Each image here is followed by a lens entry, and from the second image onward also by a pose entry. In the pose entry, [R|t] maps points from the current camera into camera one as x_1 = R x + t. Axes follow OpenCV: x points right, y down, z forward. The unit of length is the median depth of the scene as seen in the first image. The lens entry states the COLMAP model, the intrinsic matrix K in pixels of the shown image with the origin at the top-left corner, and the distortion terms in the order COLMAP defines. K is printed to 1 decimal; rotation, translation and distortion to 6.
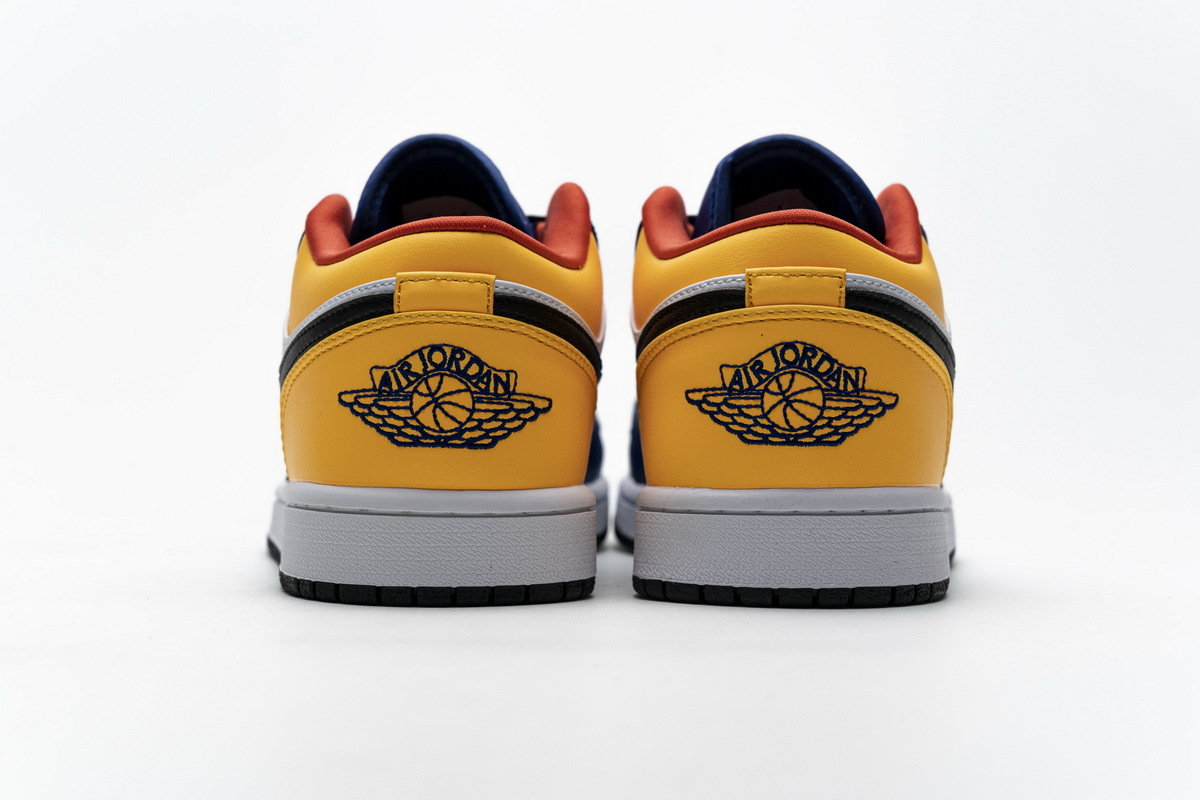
lens RADIAL K [[2380.4, 0, 600.0], [0, 2380.4, 400.0], [0, 0, 1]] dist [0.006954, 0.026172]
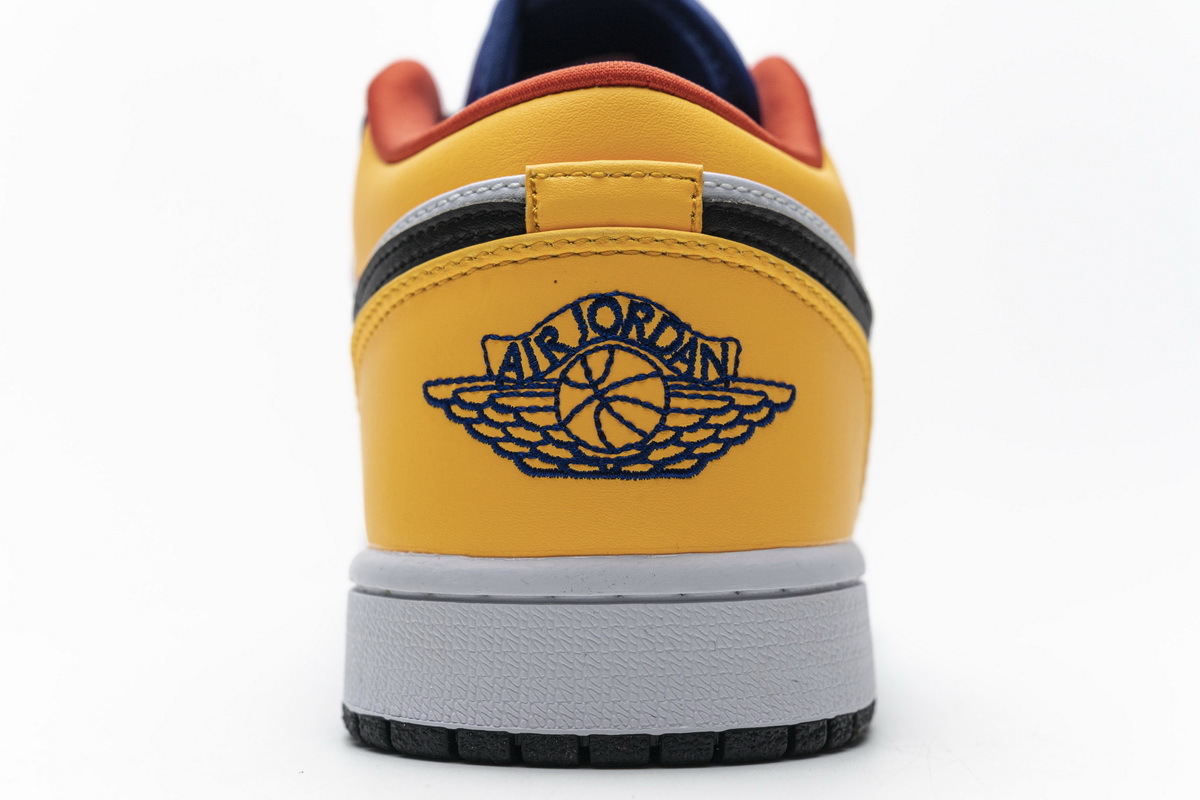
lens RADIAL K [[2245.8, 0, 600.0], [0, 2245.8, 400.0], [0, 0, 1]] dist [0.001570, 0.000145]
pose [[0.997132, -0.009524, 0.075077, 0.038507], [0.009757, 0.999949, -0.002744, 0.002143], [-0.075047, 0.003469, 0.997174, 0.472035]]
